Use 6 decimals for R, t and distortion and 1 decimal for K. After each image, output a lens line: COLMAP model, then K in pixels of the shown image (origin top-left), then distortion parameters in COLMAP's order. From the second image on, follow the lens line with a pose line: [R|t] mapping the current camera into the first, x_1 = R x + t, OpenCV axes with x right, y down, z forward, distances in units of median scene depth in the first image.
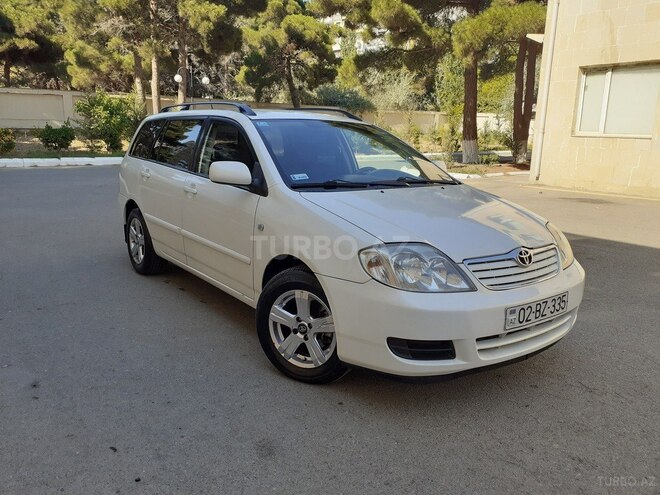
lens RADIAL K [[539.9, 0, 337.4], [0, 539.9, 248.7], [0, 0, 1]] dist [0.005464, -0.010698]
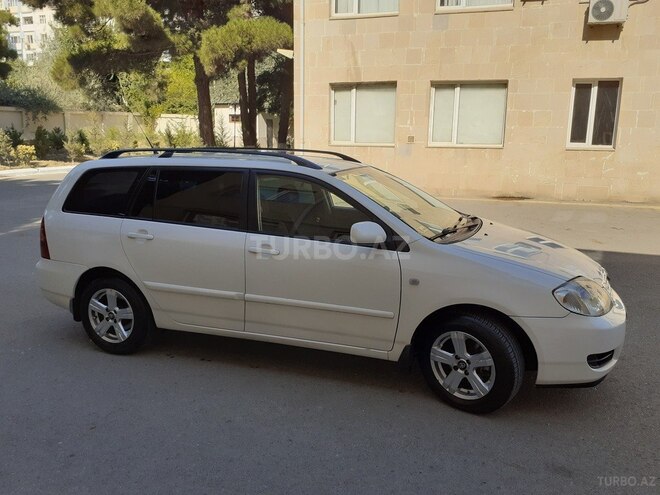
lens RADIAL K [[555.4, 0, 331.3], [0, 555.4, 253.1], [0, 0, 1]] dist [0.000834, -0.009737]
pose [[0.836808, -0.129871, 0.531870, -0.185419], [0.125587, 0.991088, 0.044411, -0.035647], [-0.532898, 0.029632, 0.845660, 0.034348]]
